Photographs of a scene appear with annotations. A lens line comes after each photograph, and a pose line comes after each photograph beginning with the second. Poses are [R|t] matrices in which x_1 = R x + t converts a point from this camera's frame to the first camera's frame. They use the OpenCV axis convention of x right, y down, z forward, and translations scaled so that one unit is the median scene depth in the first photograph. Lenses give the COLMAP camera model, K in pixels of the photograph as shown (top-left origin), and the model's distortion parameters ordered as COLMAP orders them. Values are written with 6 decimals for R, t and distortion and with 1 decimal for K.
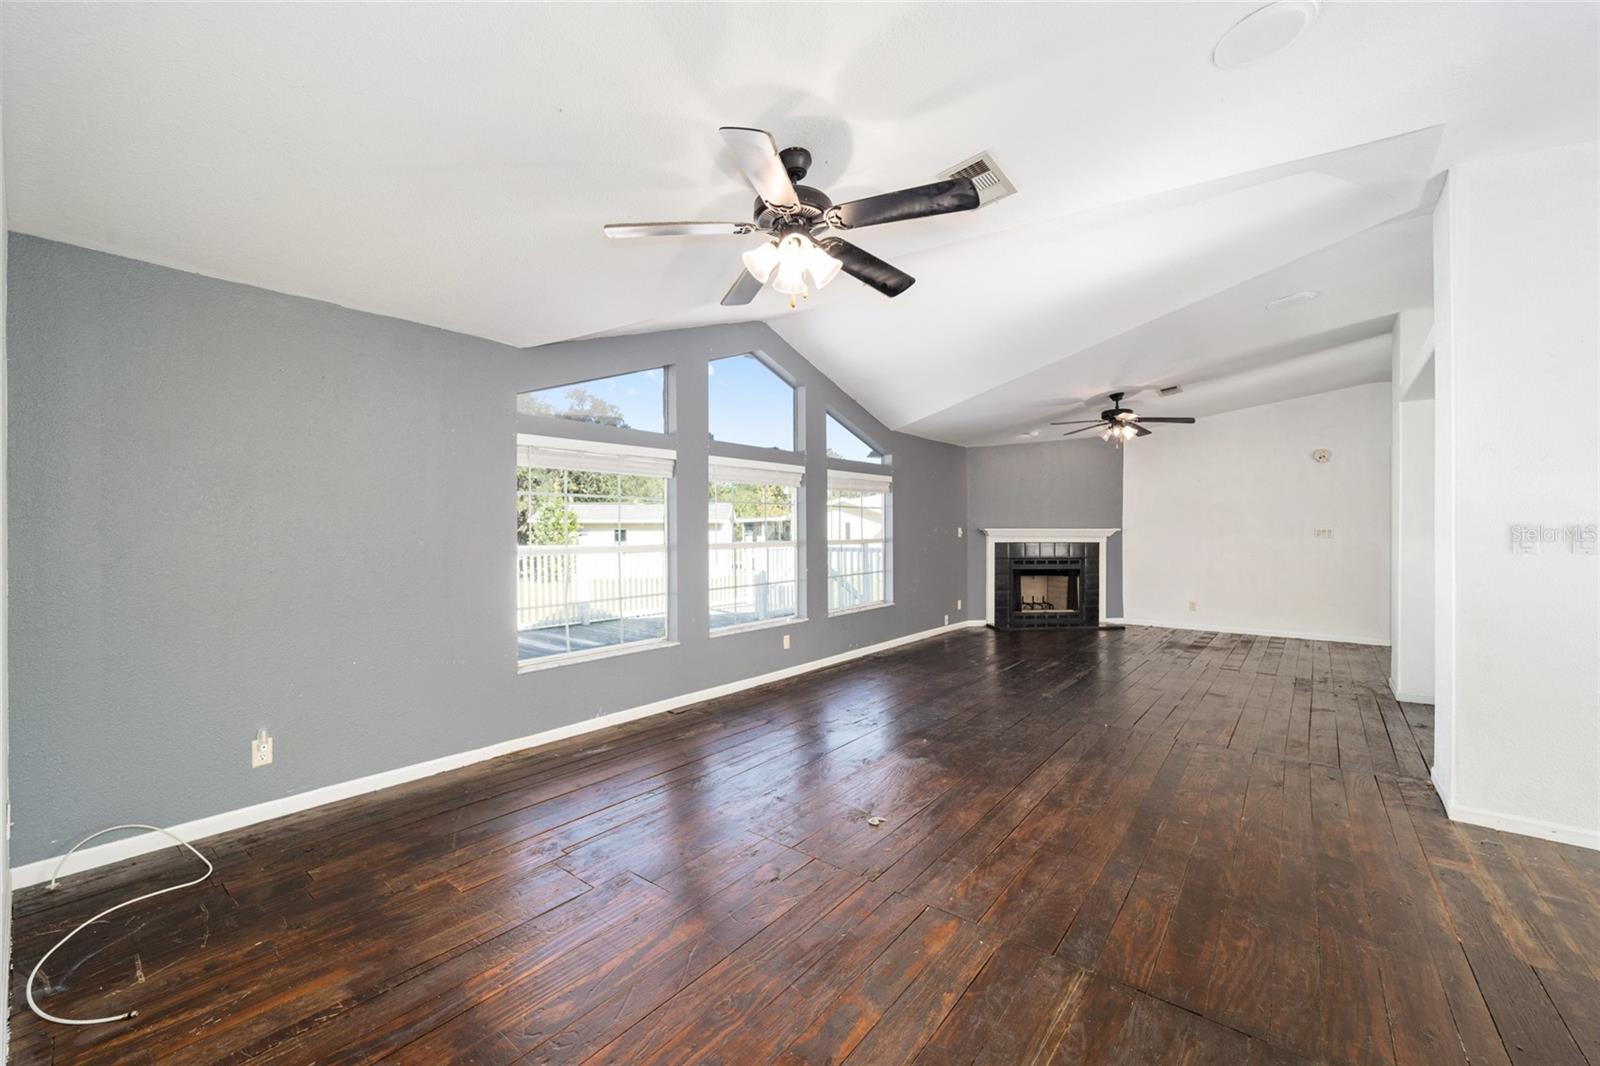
lens RADIAL K [[646.4, 0, 798.6], [0, 646.4, 542.3], [0, 0, 1]] dist [-0.003261, -0.002775]
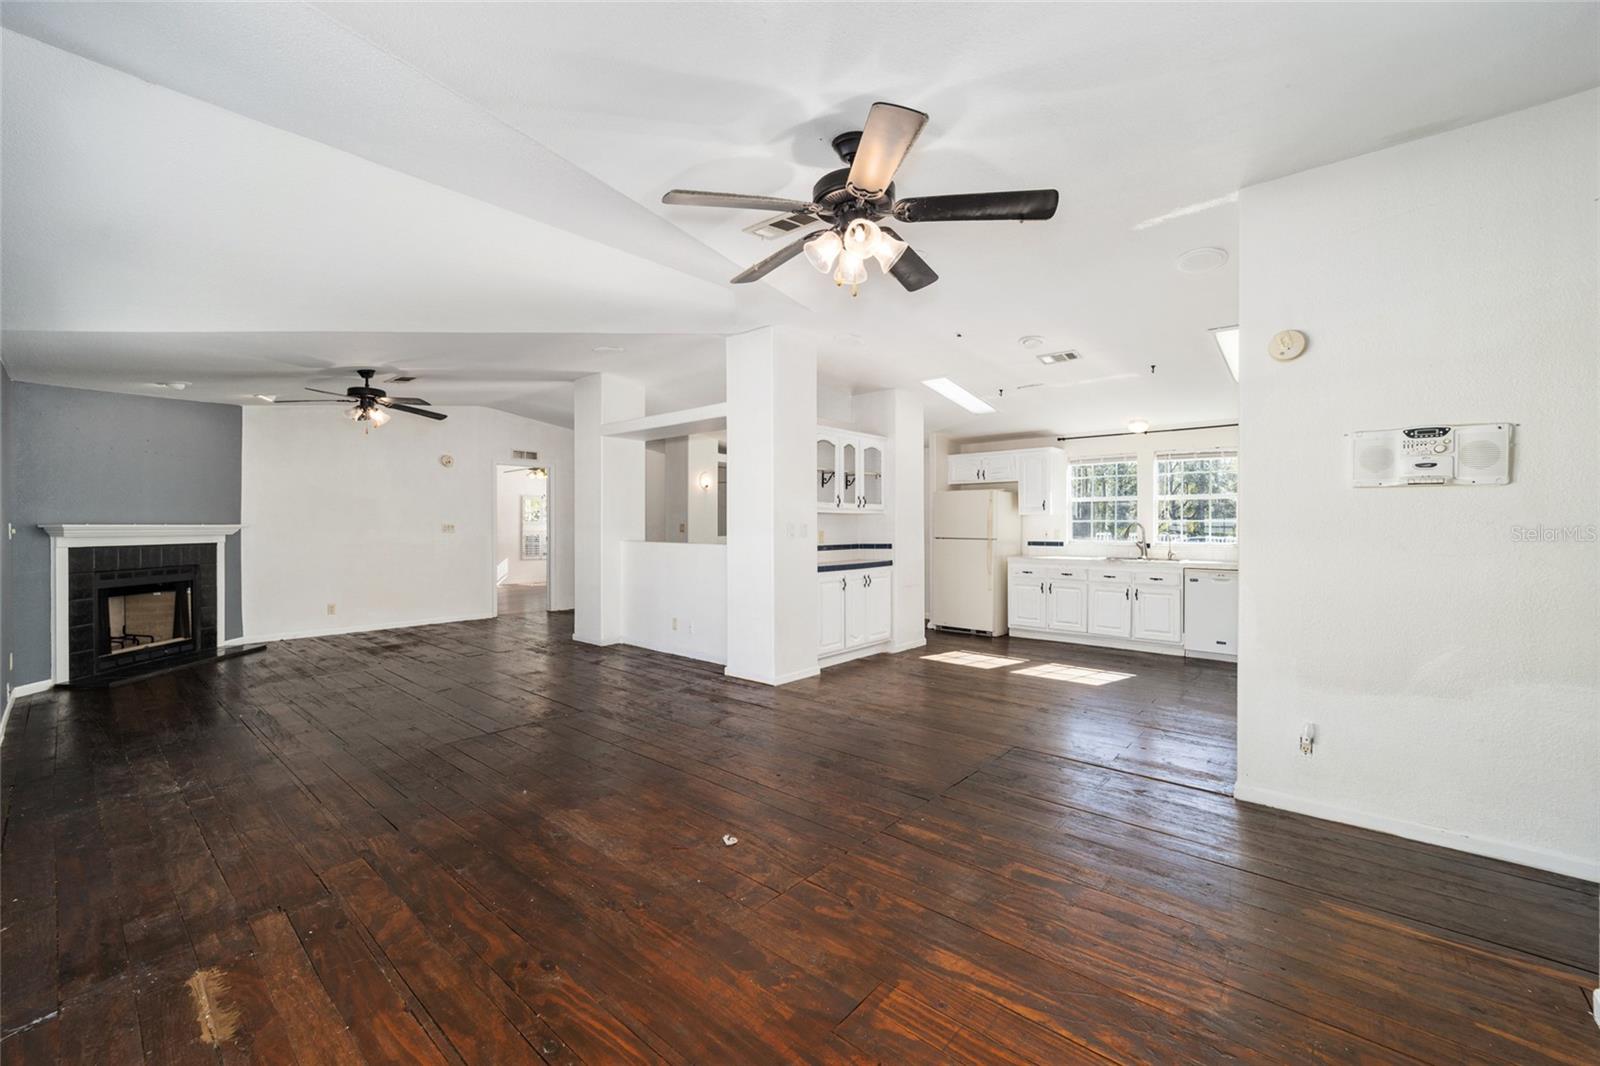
lens RADIAL K [[646.4, 0, 796.4], [0, 646.4, 527.8], [0, 0, 1]] dist [-0.003261, -0.002775]
pose [[0.043698, -0.004172, 0.999036, -0.268484], [0.020487, 0.999785, 0.003279, -0.005925], [-0.998835, 0.020324, 0.043774, 0.290770]]
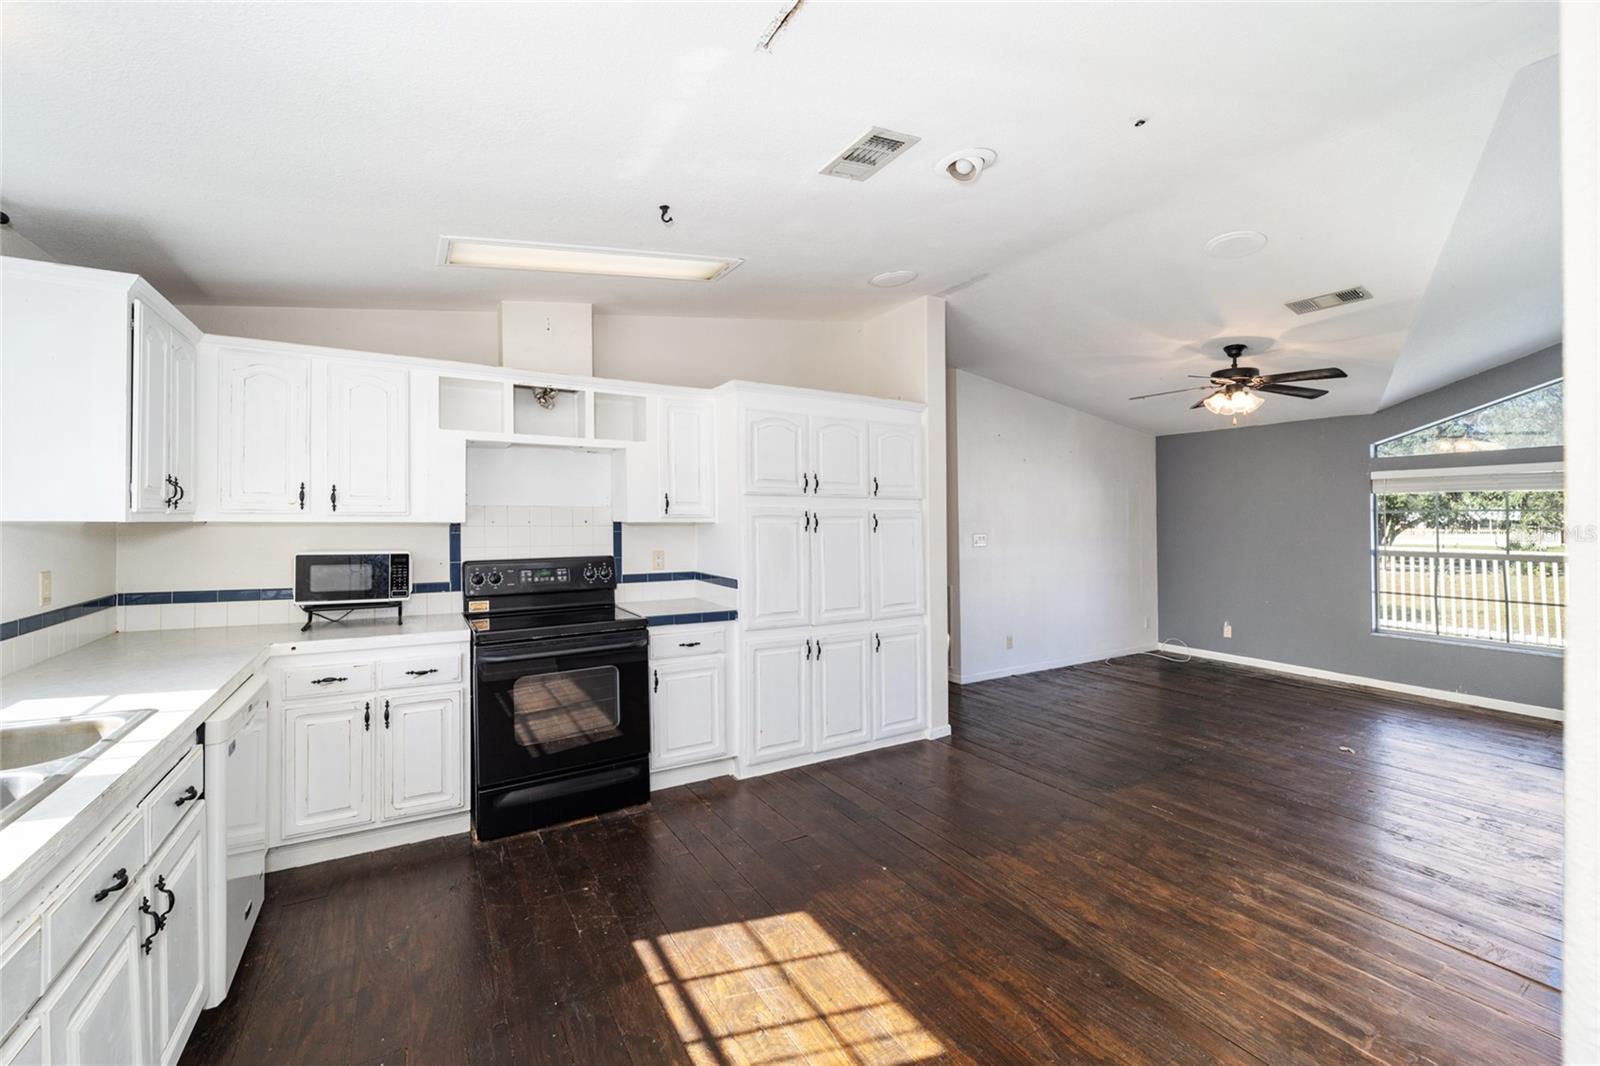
lens RADIAL K [[646.4, 0, 800.1], [0, 646.4, 510.9], [0, 0, 1]] dist [-0.003261, -0.002775]
pose [[-0.352057, -0.012268, -0.935898, 0.615907], [-0.022311, 0.999740, -0.004713, -0.018443], [0.935713, 0.019222, -0.352239, 0.127873]]
